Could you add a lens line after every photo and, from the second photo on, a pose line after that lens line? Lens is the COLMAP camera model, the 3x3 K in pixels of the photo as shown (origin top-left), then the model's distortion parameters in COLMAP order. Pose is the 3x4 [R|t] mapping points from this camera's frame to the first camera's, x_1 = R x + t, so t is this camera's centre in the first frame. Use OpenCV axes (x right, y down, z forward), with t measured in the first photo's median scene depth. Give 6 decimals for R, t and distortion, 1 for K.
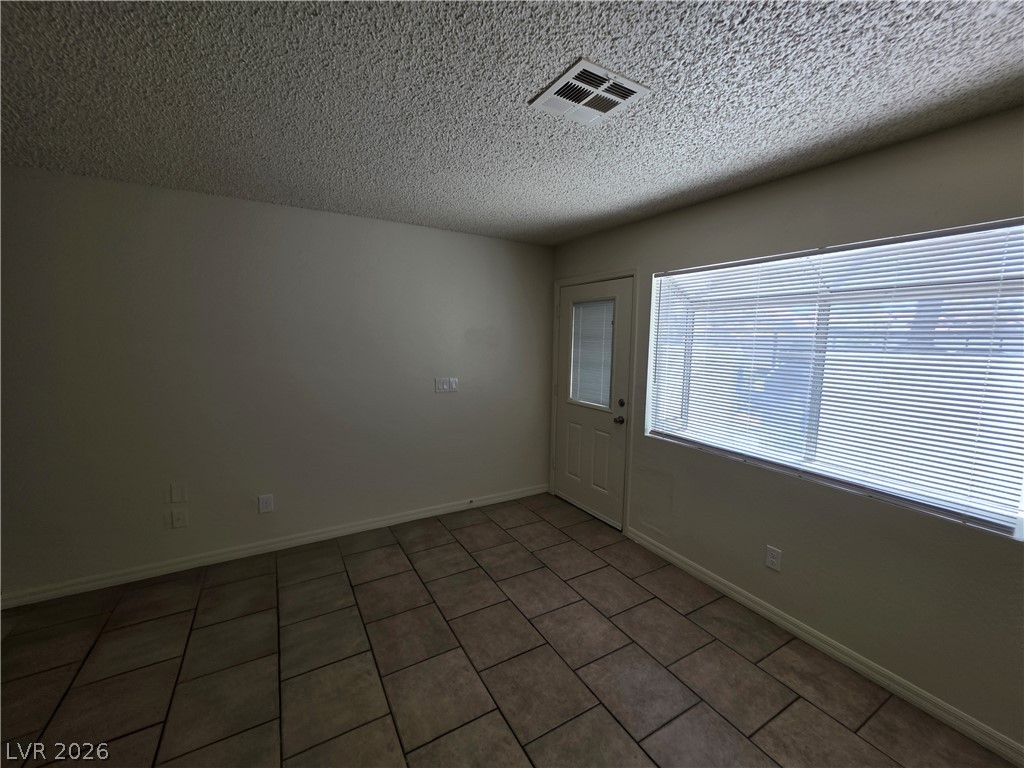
lens RADIAL K [[413.5, 0, 512.0], [0, 413.5, 385.1], [0, 0, 1]] dist [0.003382, 0.000112]
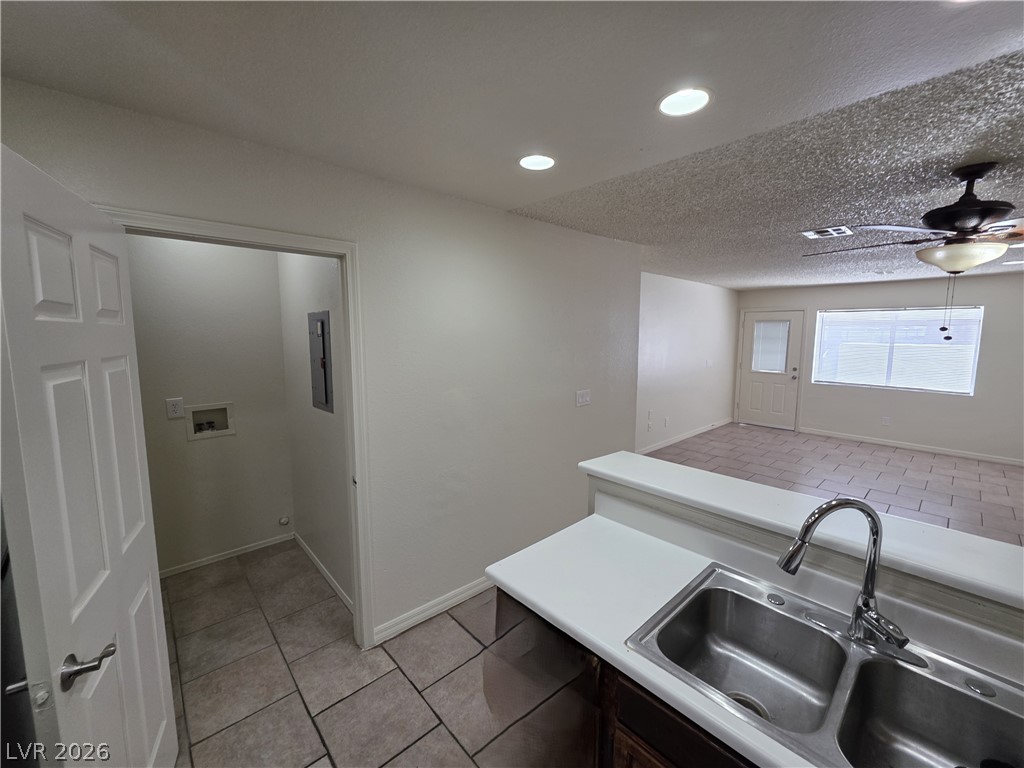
lens RADIAL K [[415.2, 0, 521.7], [0, 415.2, 381.3], [0, 0, 1]] dist [0.001437, -0.000097]
pose [[0.974391, -0.036692, 0.221848, -1.869770], [0.036592, 0.999320, 0.004562, 0.051998], [-0.221865, 0.003673, 0.975071, -0.908922]]
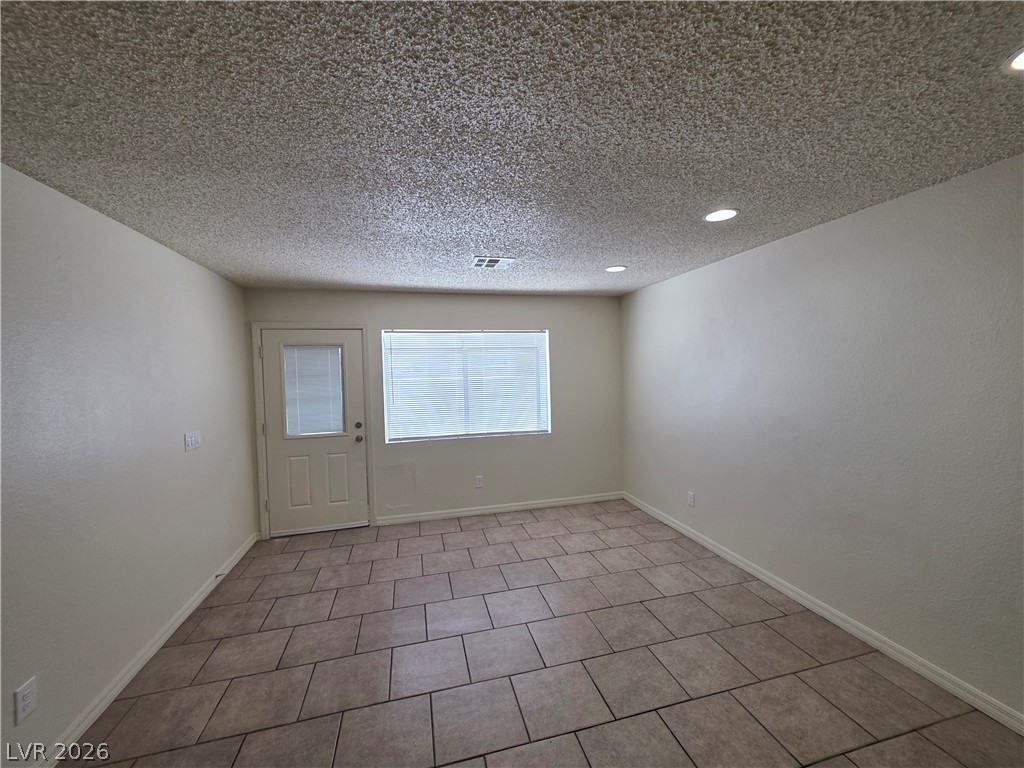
lens RADIAL K [[415.0, 0, 517.6], [0, 415.0, 379.6], [0, 0, 1]] dist [0.001785, 0.000020]
pose [[0.263483, -0.047693, 0.963484, -0.999661], [0.143368, 0.989621, 0.009780, -0.046014], [-0.953951, 0.135556, 0.267586, 0.194446]]
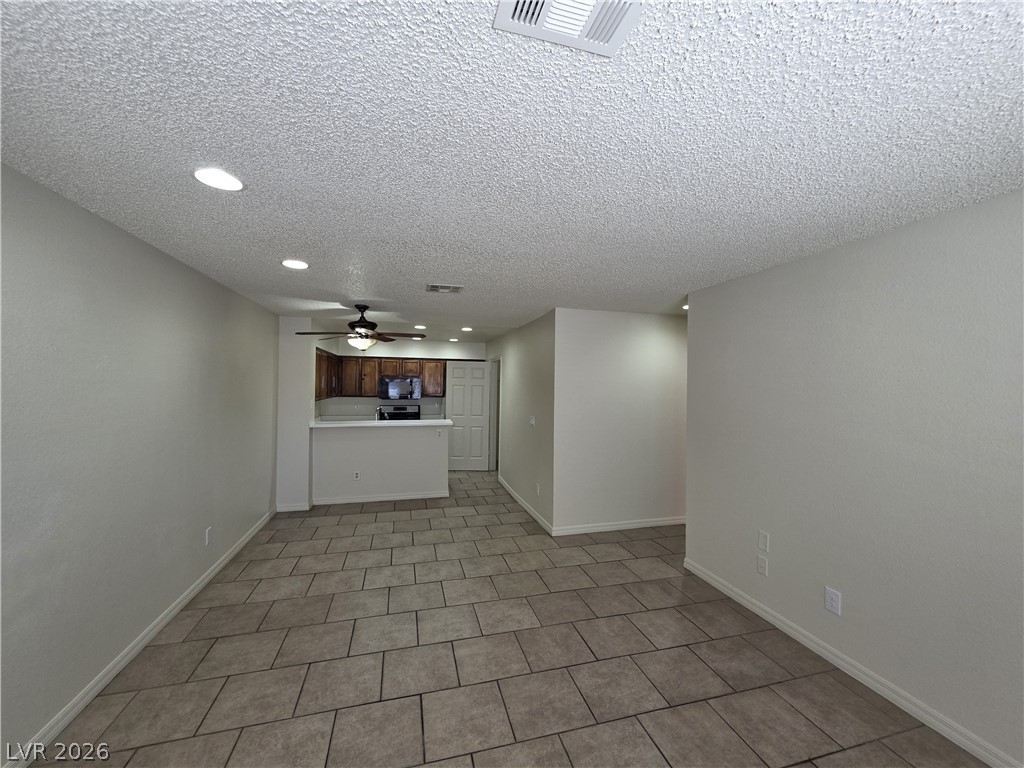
lens RADIAL K [[409.8, 0, 517.0], [0, 409.8, 383.1], [0, 0, 1]] dist [0.001951, -0.000277]
pose [[-0.249557, -0.019059, -0.968173, 0.382816], [-0.130515, 0.991346, 0.014126, -0.076129], [0.959525, 0.129886, -0.249884, 0.587197]]
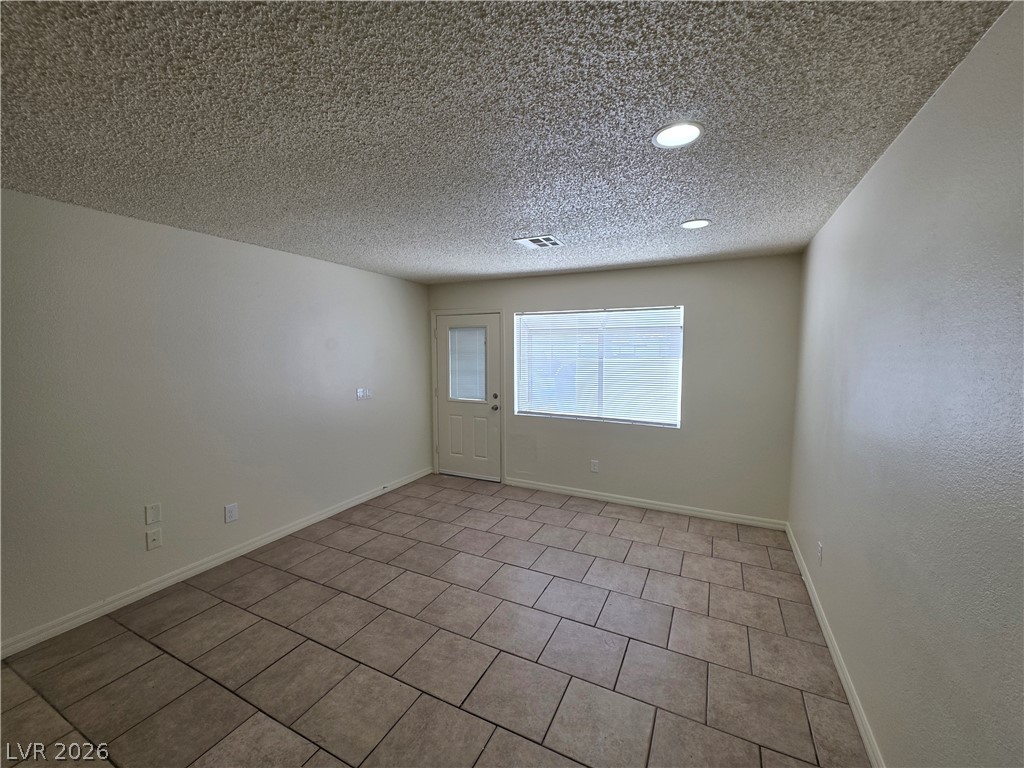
lens RADIAL K [[412.1, 0, 514.8], [0, 412.1, 382.9], [0, 0, 1]] dist [0.002415, -0.000304]
pose [[0.832345, -0.060579, 0.550937, -0.592074], [0.078552, 0.996869, -0.009063, 0.017408], [-0.548663, 0.050821, 0.834498, -0.344953]]
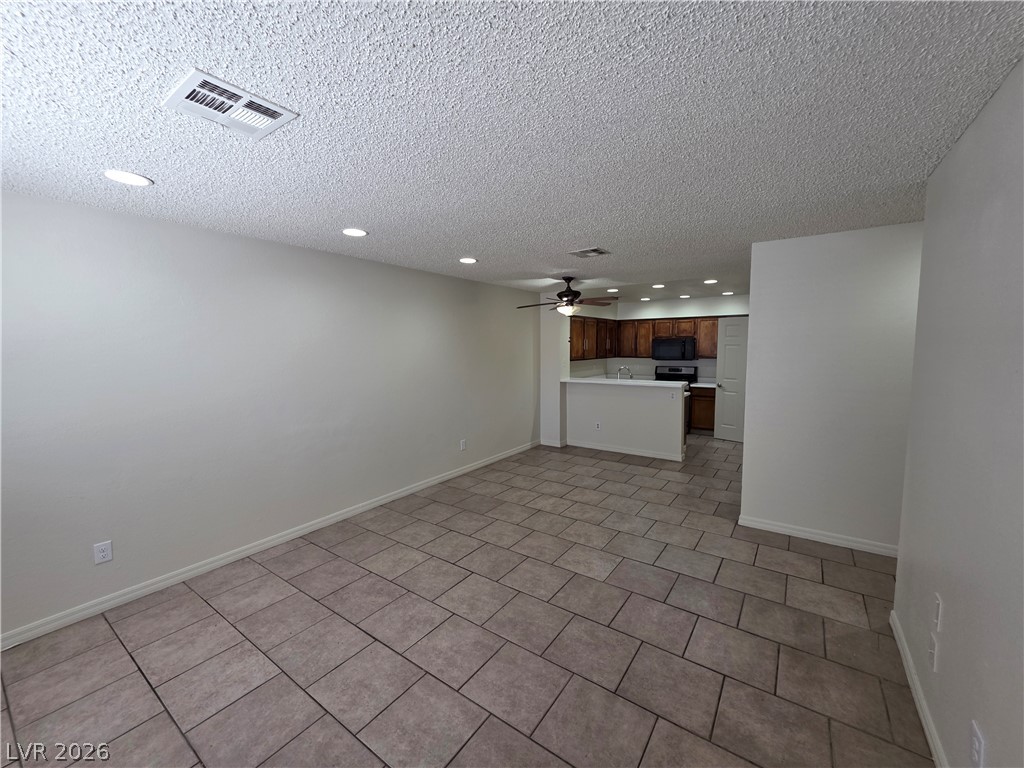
lens RADIAL K [[410.2, 0, 517.9], [0, 410.2, 381.5], [0, 0, 1]] dist [0.002858, -0.000351]
pose [[-0.905238, 0.031549, -0.423733, 0.000736], [-0.054304, 0.980472, 0.189013, -0.150697], [0.421421, 0.194112, -0.885847, 1.184825]]
